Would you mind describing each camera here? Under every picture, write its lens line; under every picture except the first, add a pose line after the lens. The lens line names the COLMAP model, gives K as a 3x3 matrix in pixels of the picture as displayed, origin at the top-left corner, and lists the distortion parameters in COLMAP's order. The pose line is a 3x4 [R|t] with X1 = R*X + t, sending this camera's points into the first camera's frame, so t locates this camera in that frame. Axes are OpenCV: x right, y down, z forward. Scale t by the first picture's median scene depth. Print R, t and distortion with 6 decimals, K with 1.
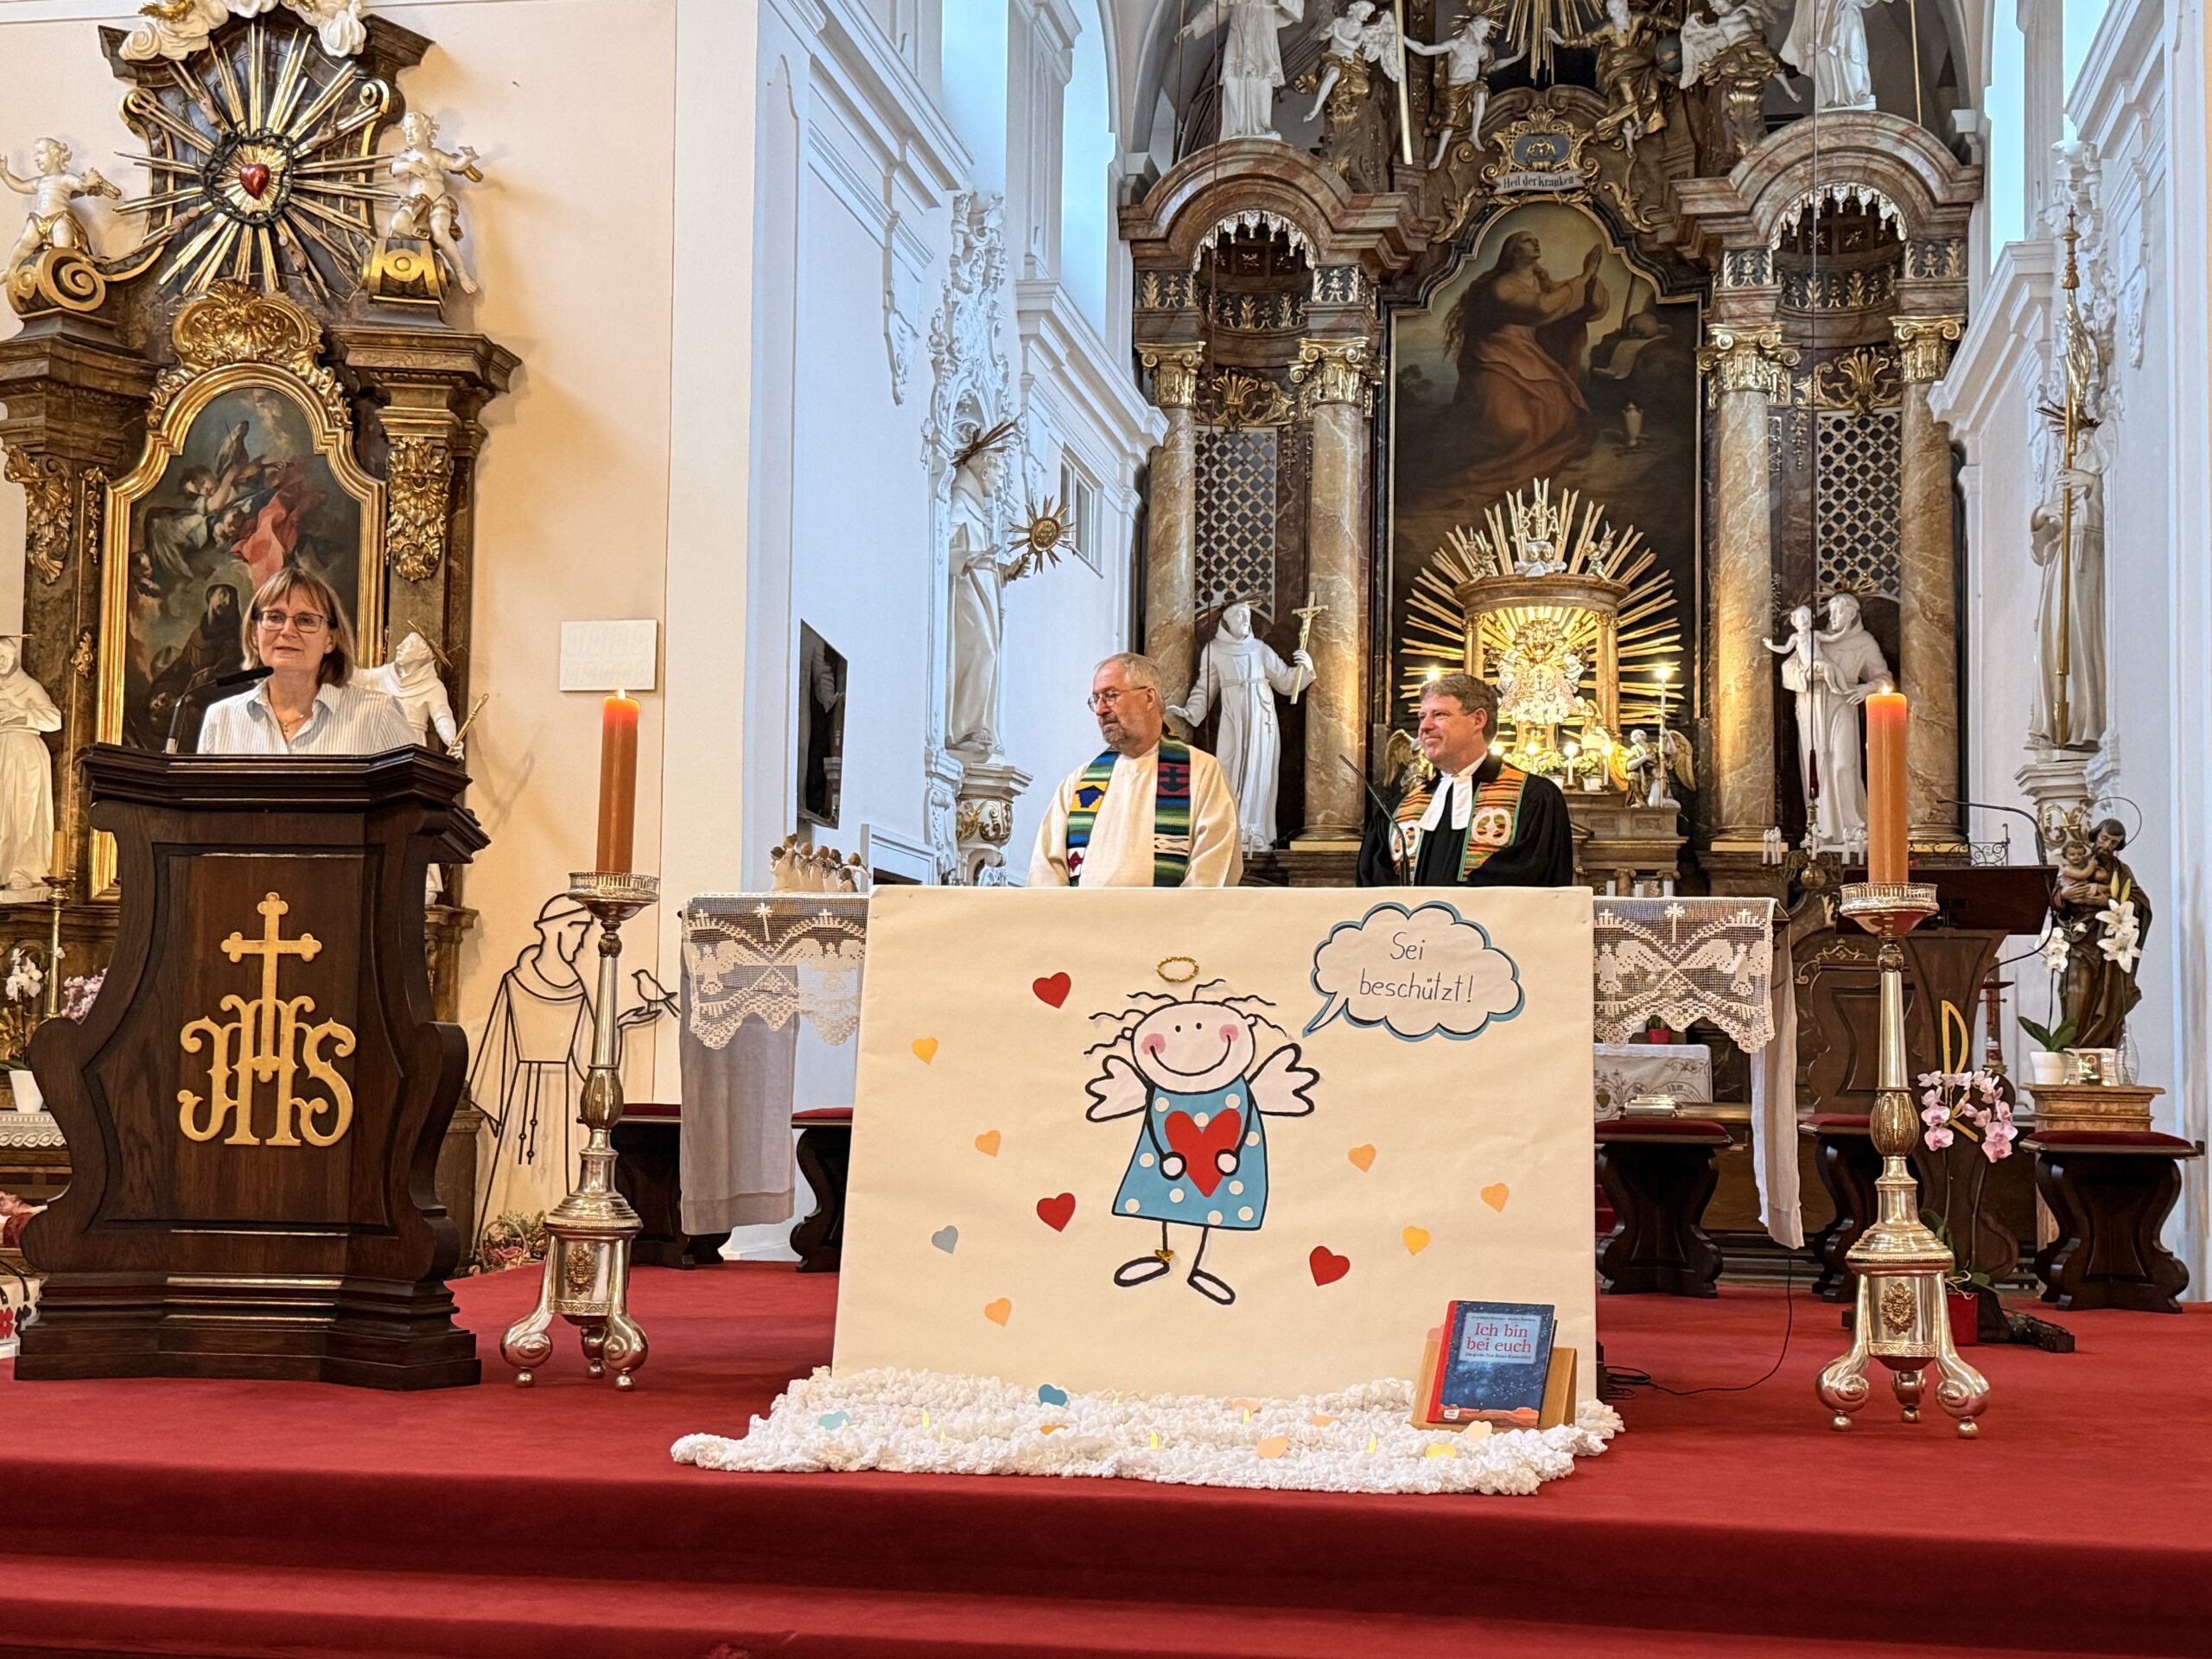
lens RADIAL K [[2827.7, 0, 1121.6], [0, 2827.7, 841.3], [0, 0, 1]] dist [0.207054, -0.413457]
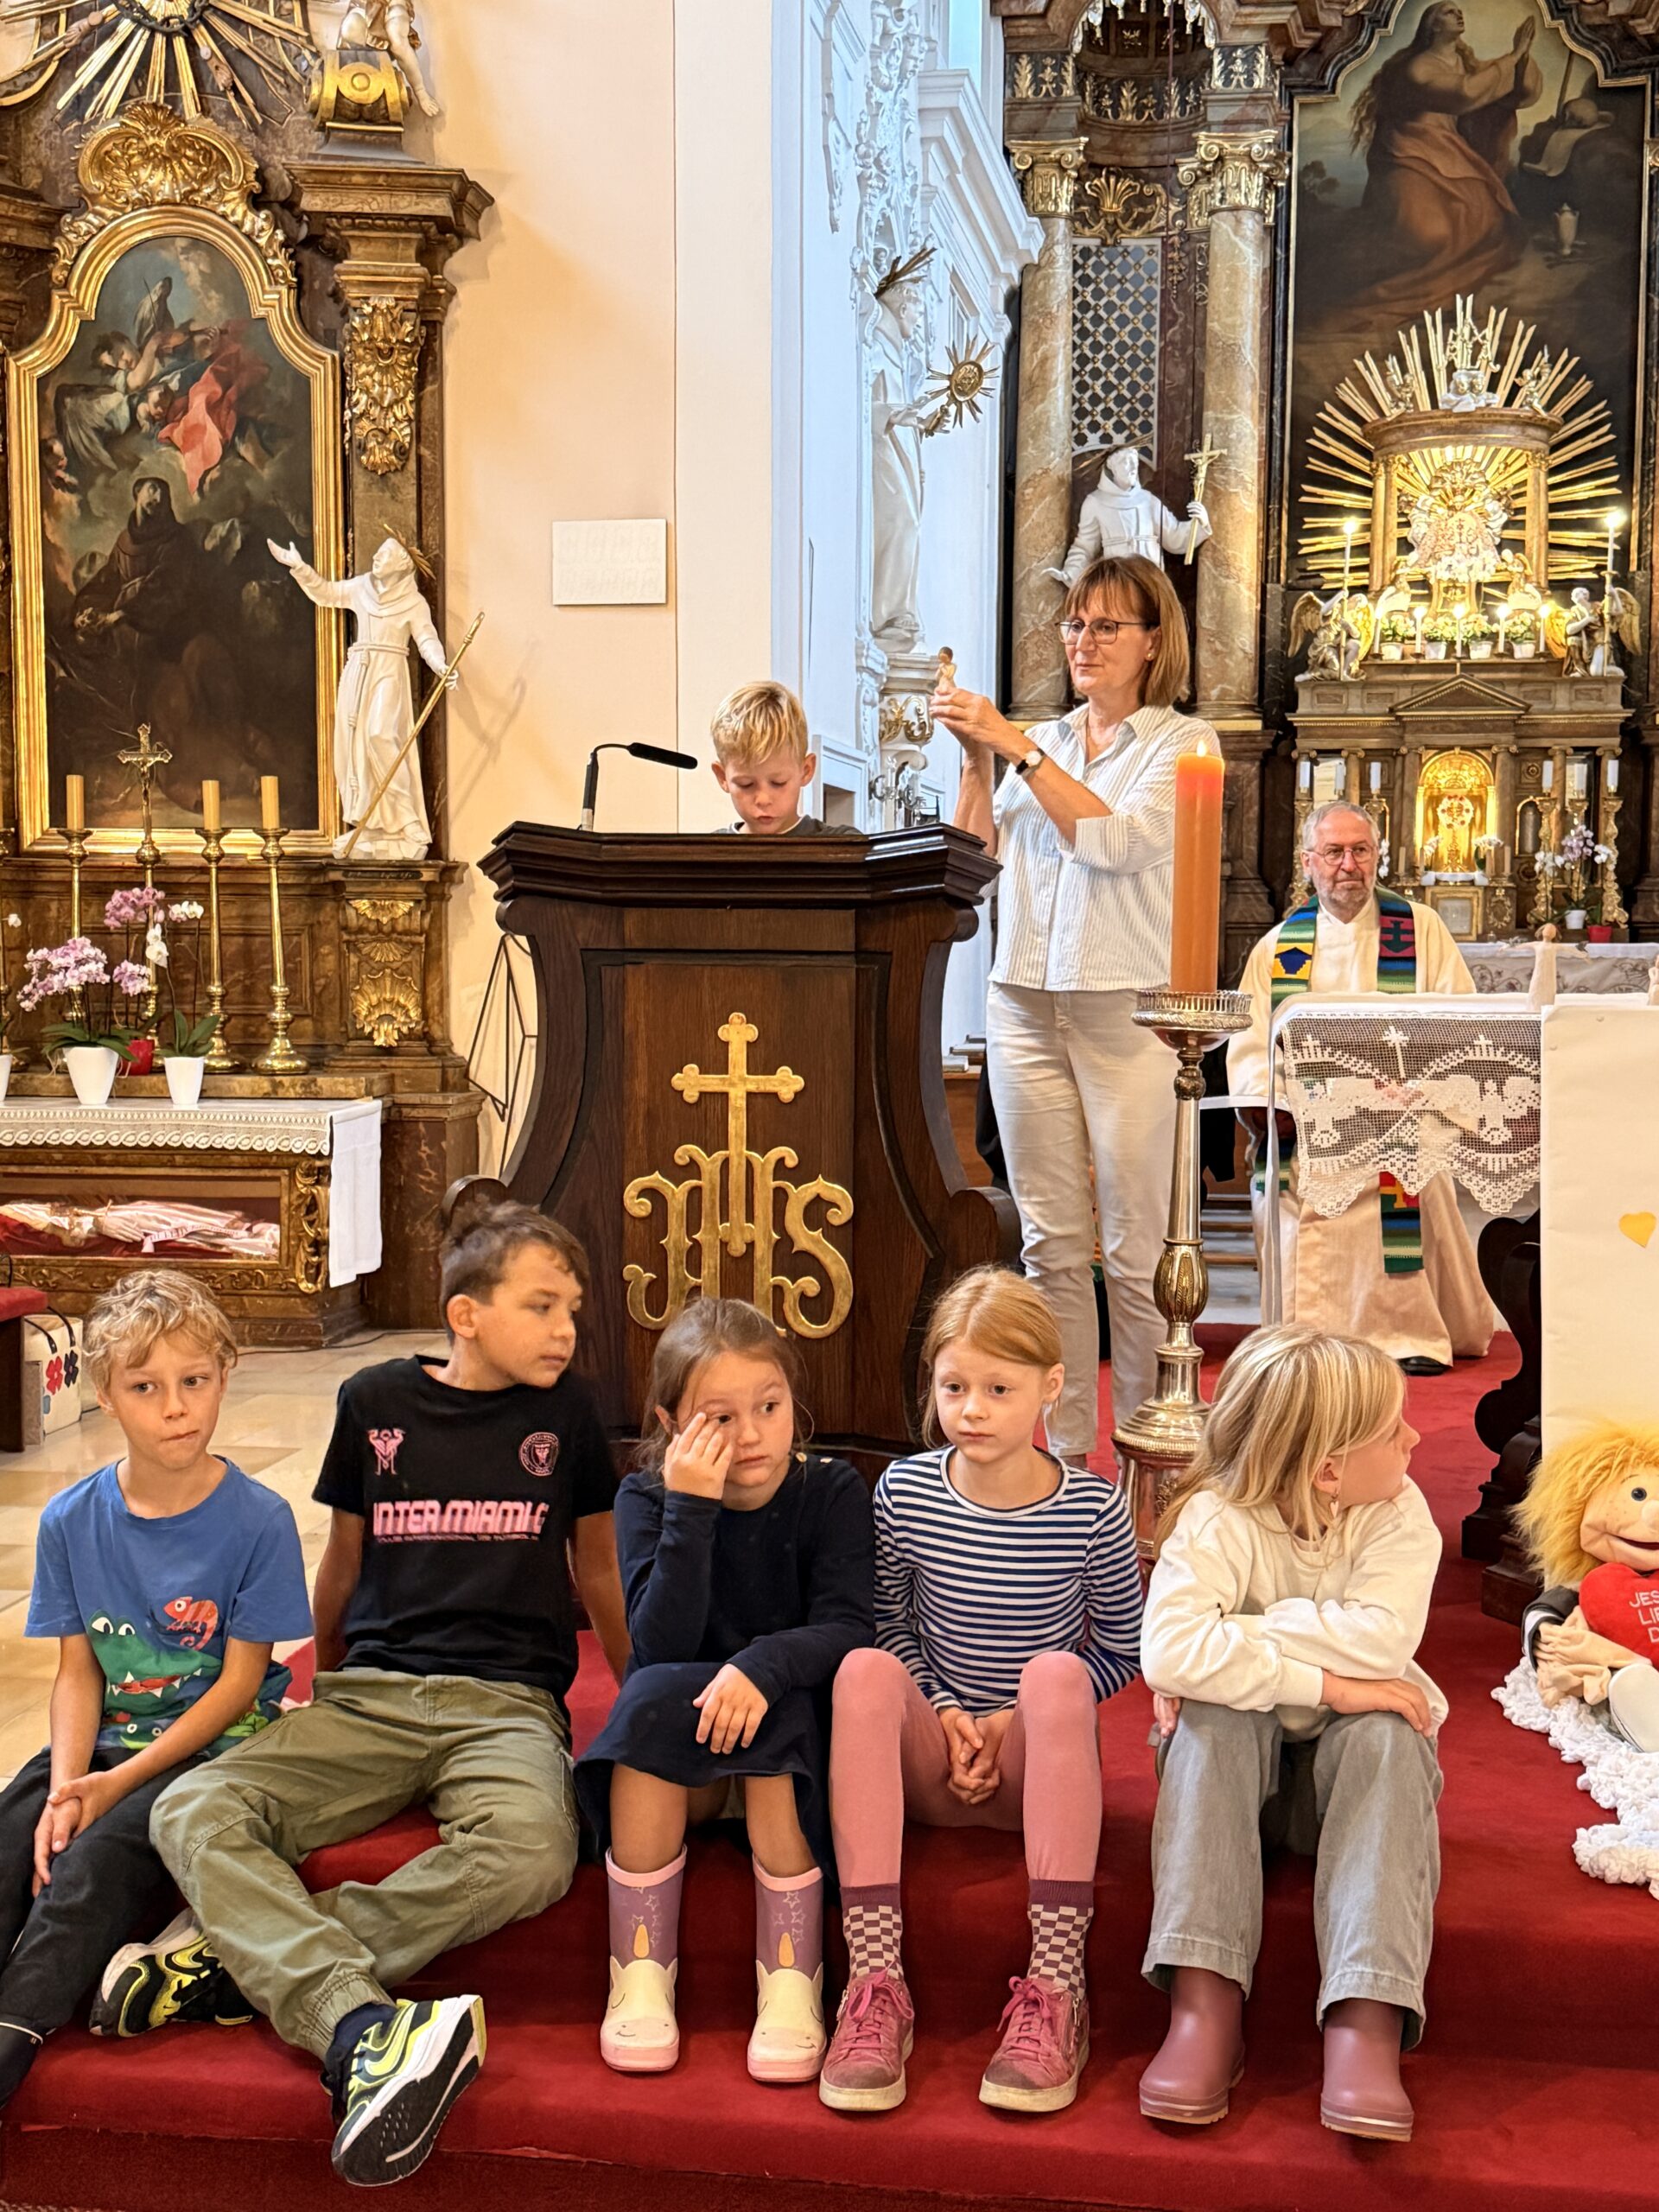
lens RADIAL K [[2927.6, 0, 816.1], [0, 2927.6, 1131.7], [0, 0, 1]] dist [0.236835, -0.573596]
pose [[0.999924, -0.011118, 0.005271, -0.126996], [0.010175, 0.988048, 0.153810, -0.032658], [-0.006918, -0.153744, 0.988086, 0.097812]]
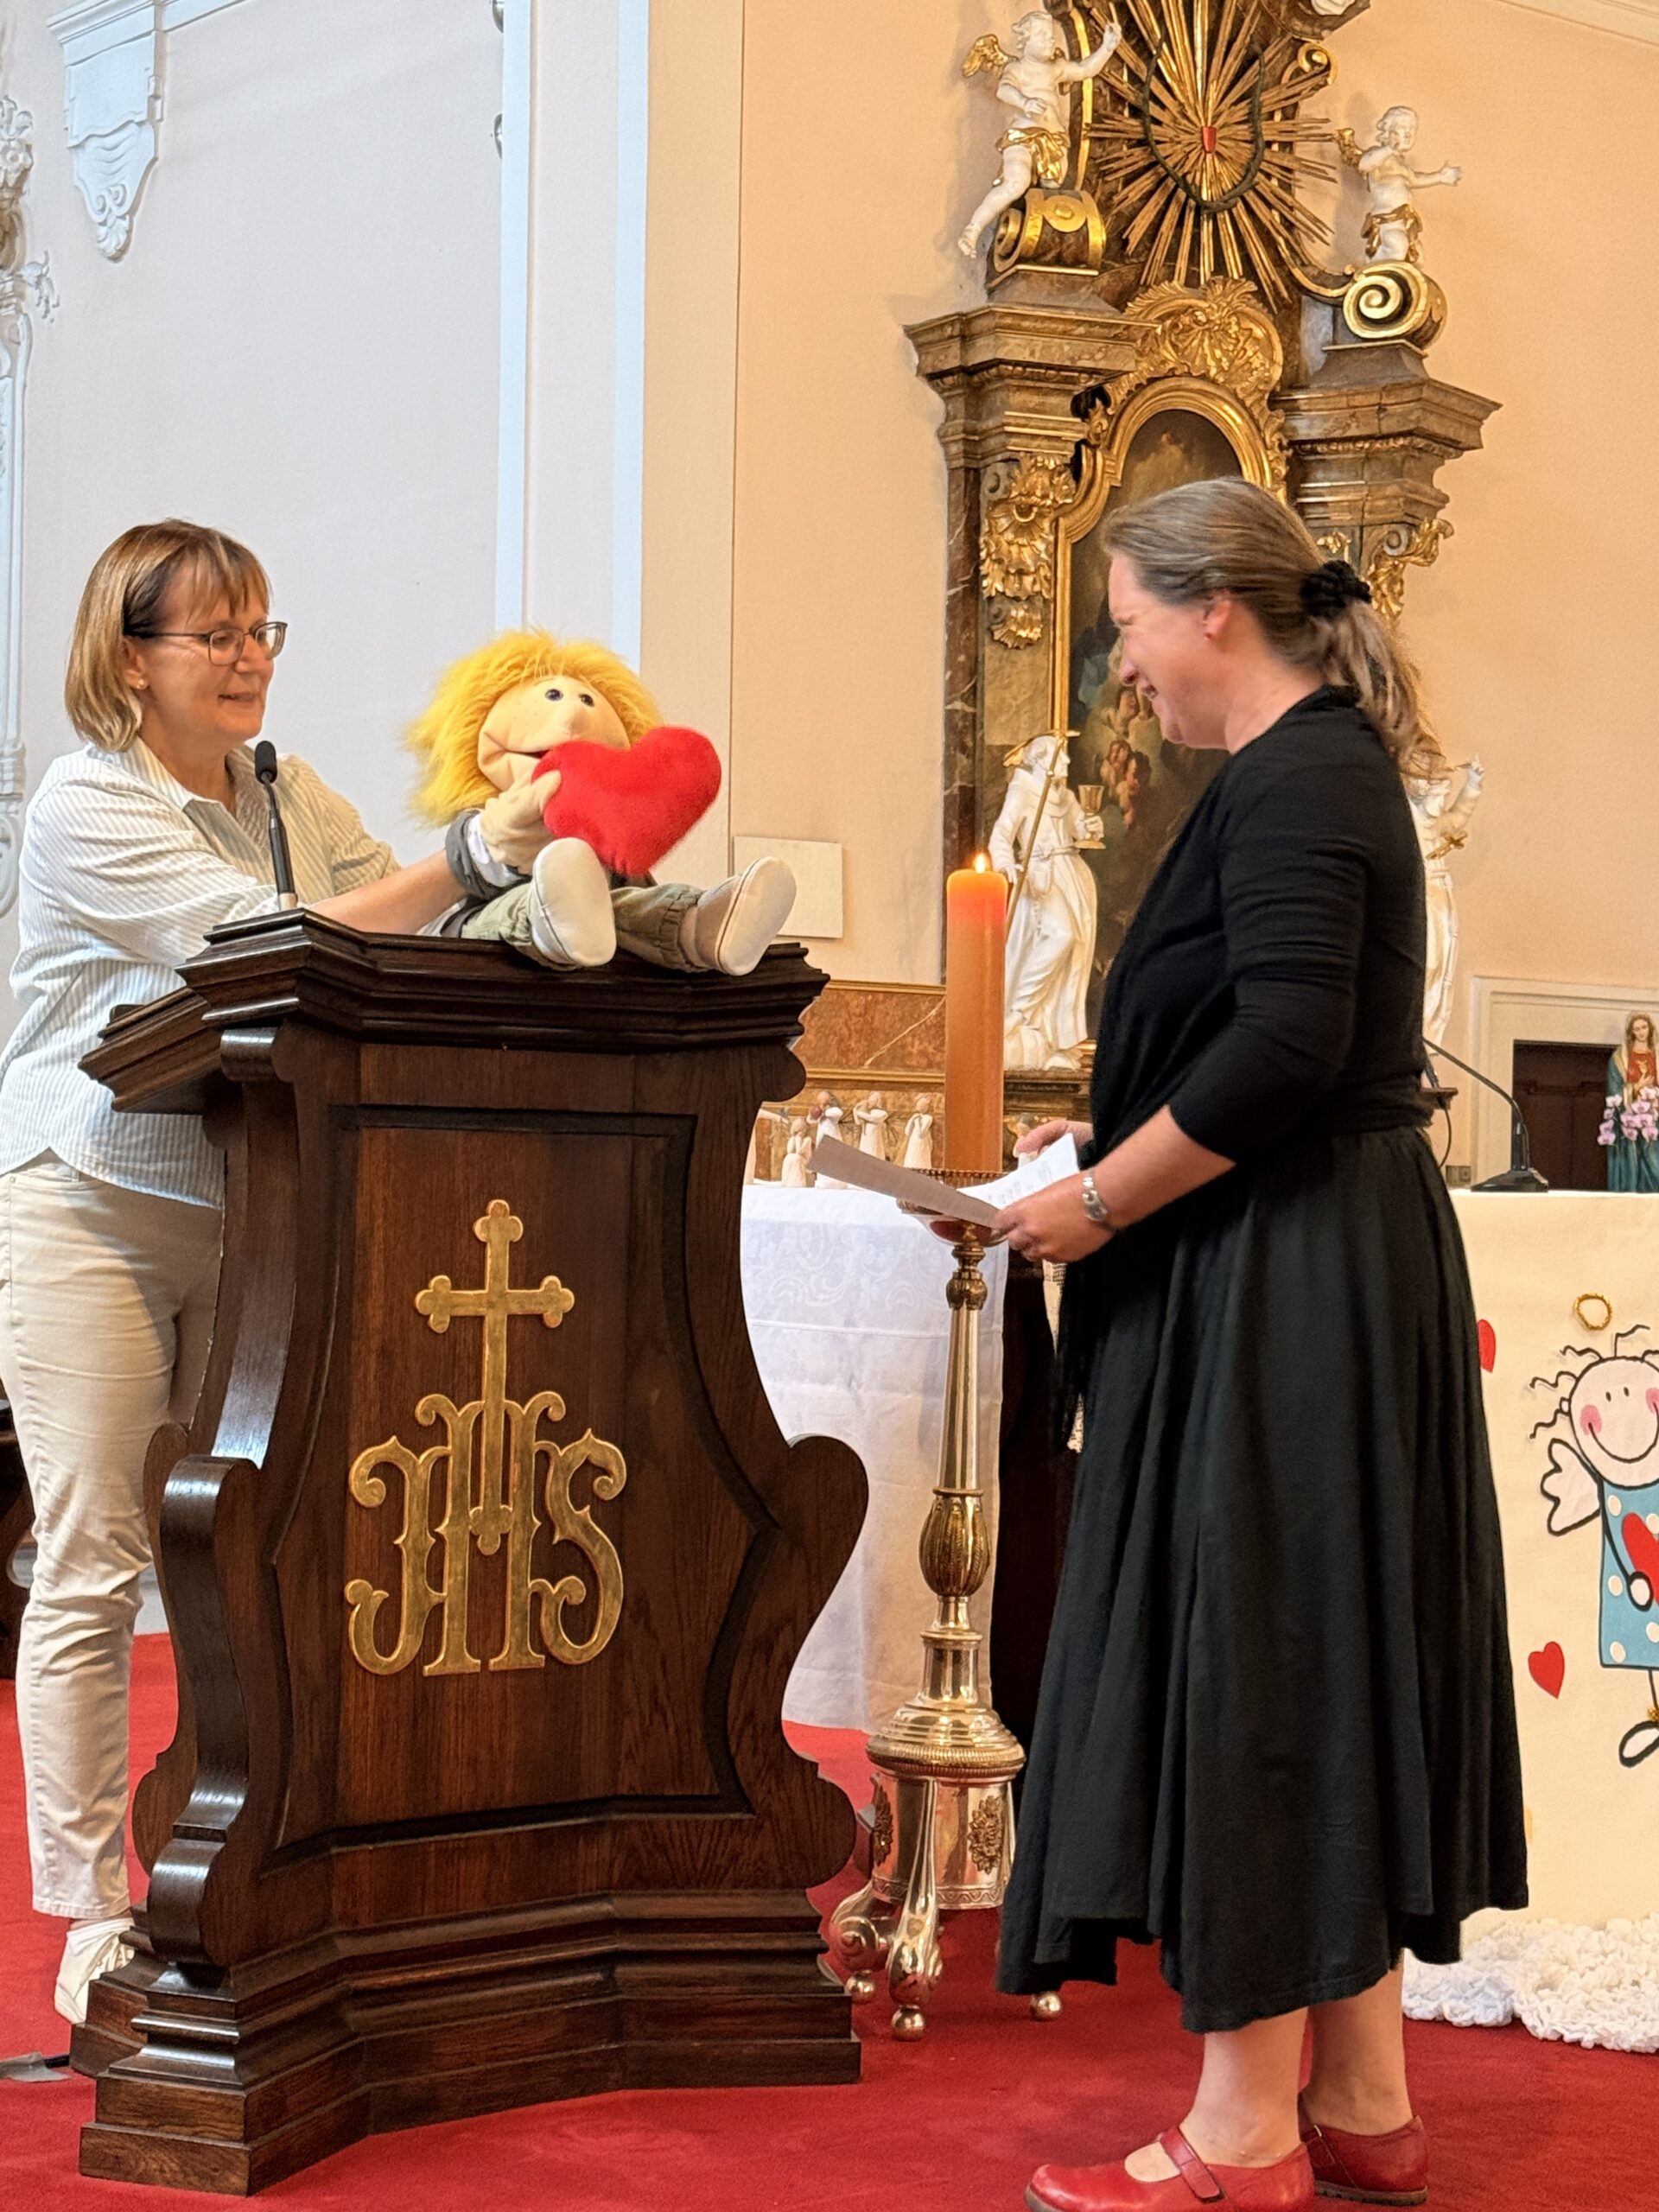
lens RADIAL K [[3912.7, 0, 901.6], [0, 3912.7, 1114.5], [0, 0, 1]] dist [0.269075, -1.230342]
pose [[0.648678, 0.004975, 0.761046, -0.365901], [-0.072283, 0.995861, 0.055100, -0.019912], [-0.757622, -0.090753, 0.646353, 0.214577]]
